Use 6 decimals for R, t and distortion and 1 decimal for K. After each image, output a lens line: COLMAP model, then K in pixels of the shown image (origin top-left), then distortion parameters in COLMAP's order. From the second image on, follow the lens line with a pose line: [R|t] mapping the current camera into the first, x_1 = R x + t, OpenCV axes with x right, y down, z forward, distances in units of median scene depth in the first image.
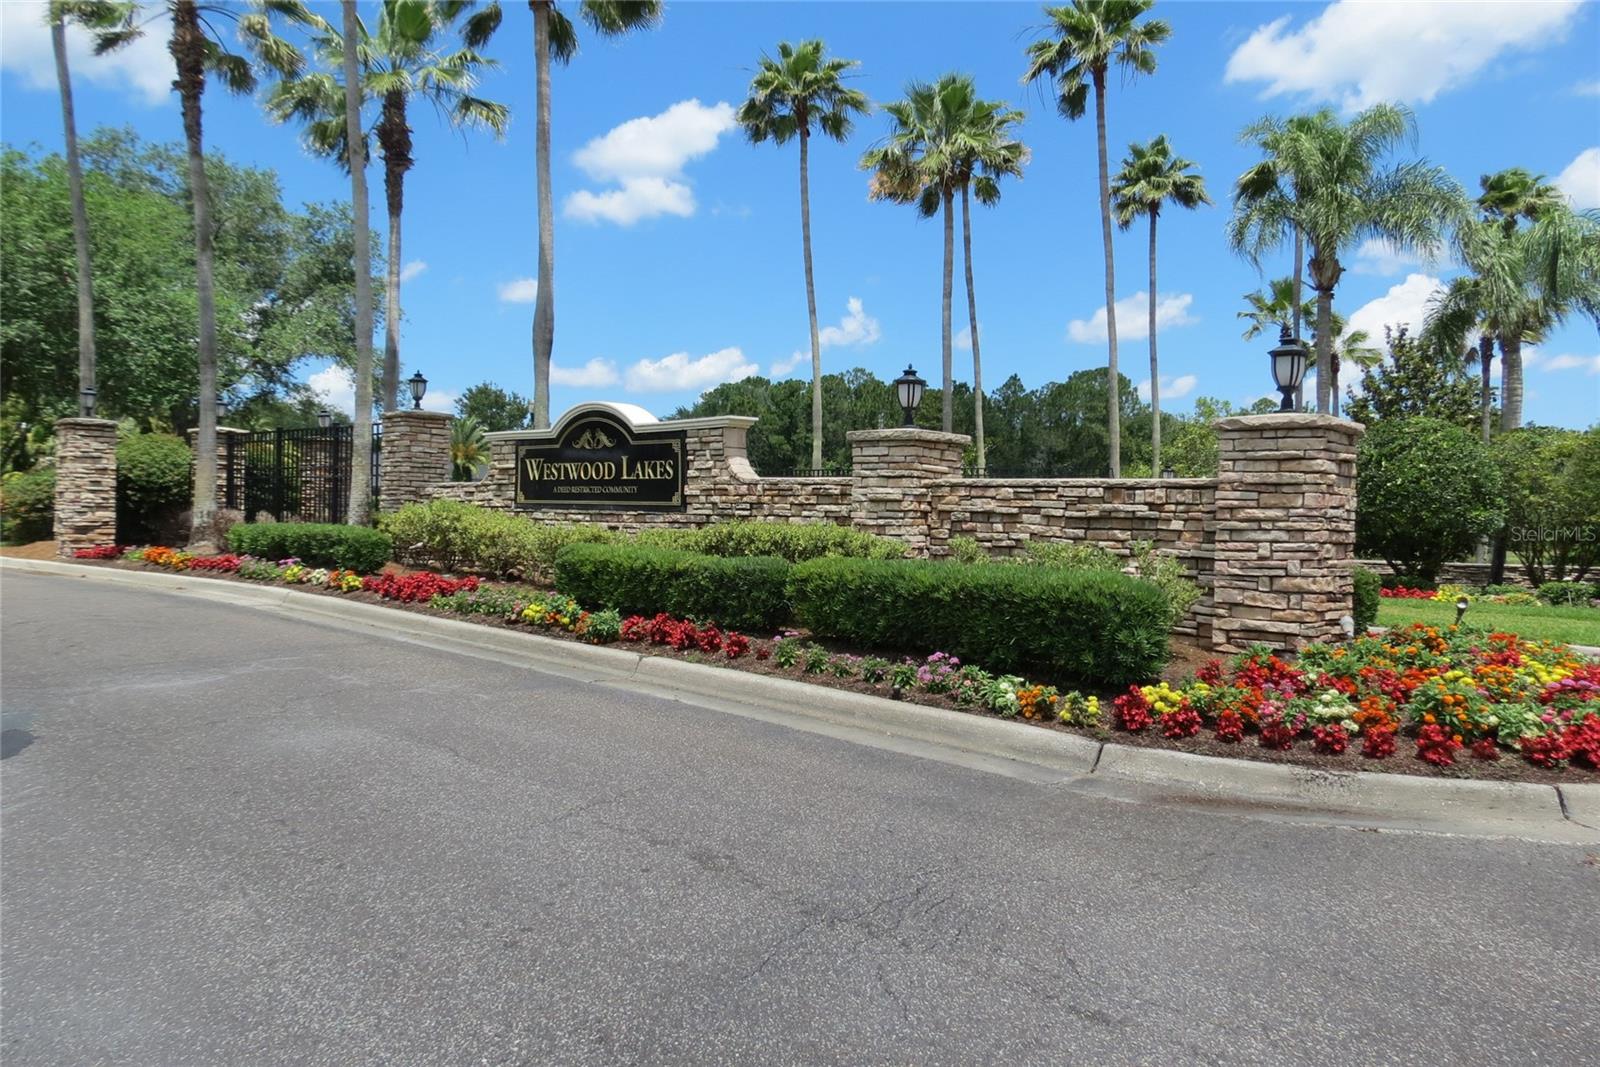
lens RADIAL K [[1129.4, 0, 799.7], [0, 1129.4, 533.2], [0, 0, 1]] dist [-0.018198, 0.001834]
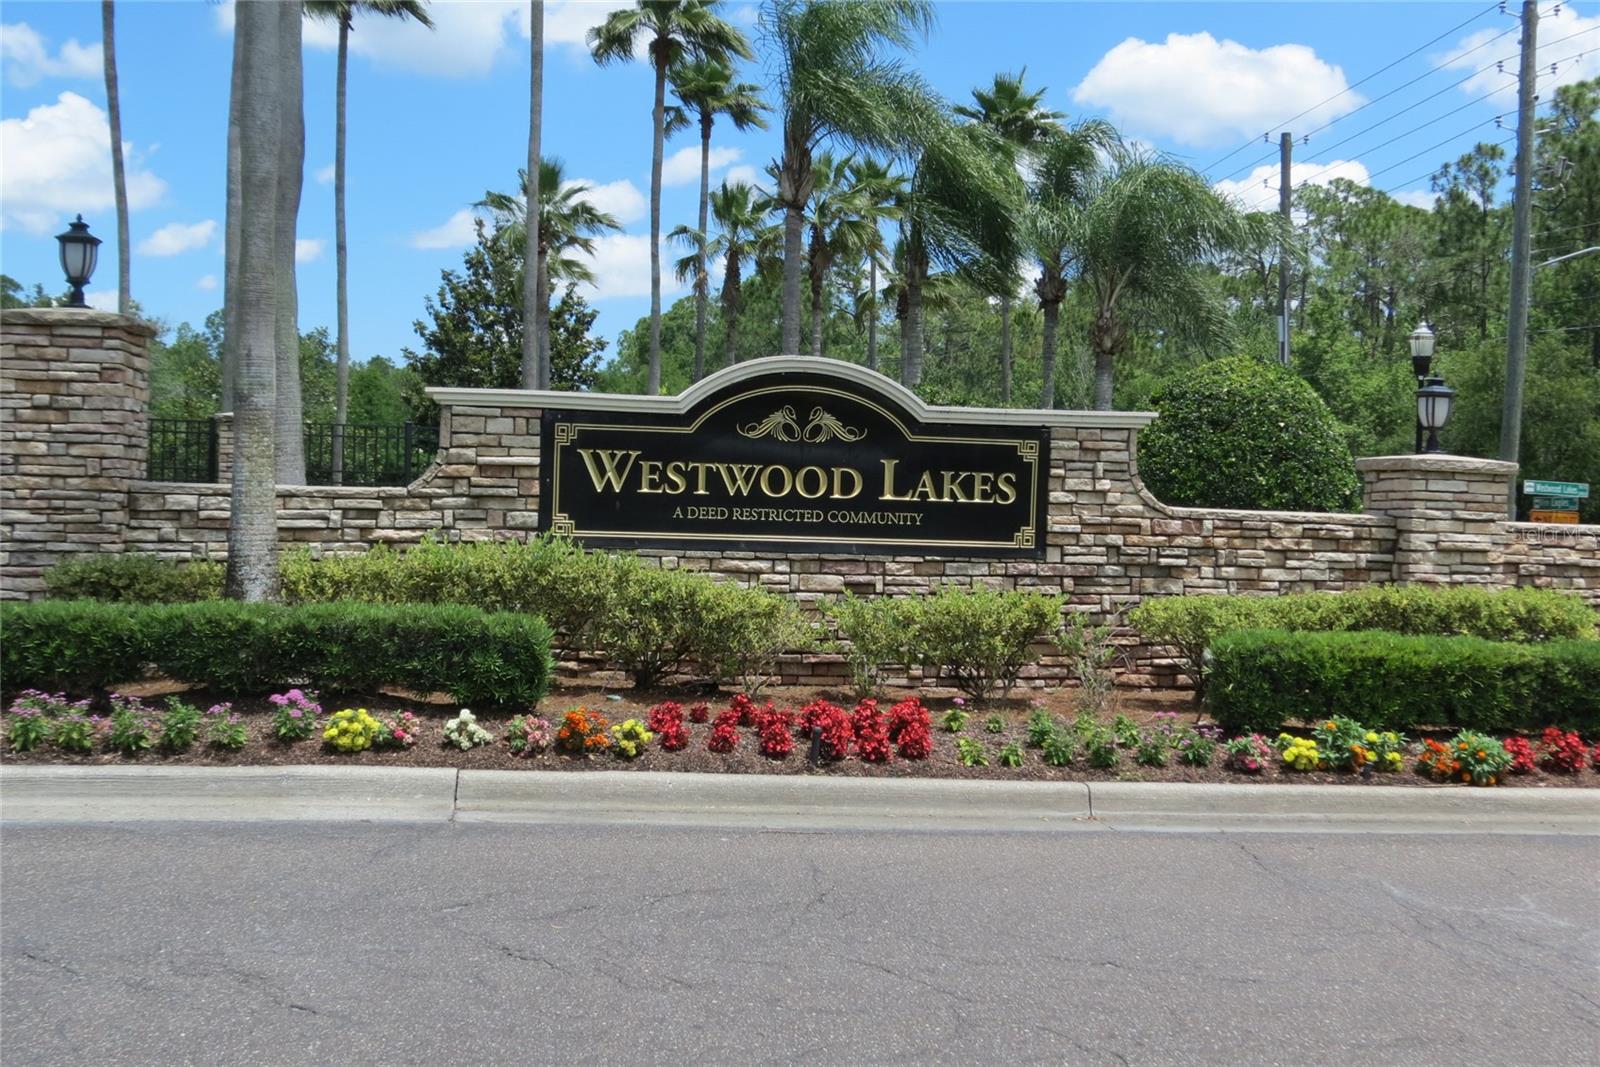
lens RADIAL K [[1786.8, 0, 799.9], [0, 1786.8, 536.8], [0, 0, 1]] dist [-0.061359, 0.000000]
pose [[0.599594, -0.022374, 0.799991, -0.988118], [-0.004391, 0.999502, 0.031244, -0.062606], [-0.800292, -0.022246, 0.599197, 0.534210]]
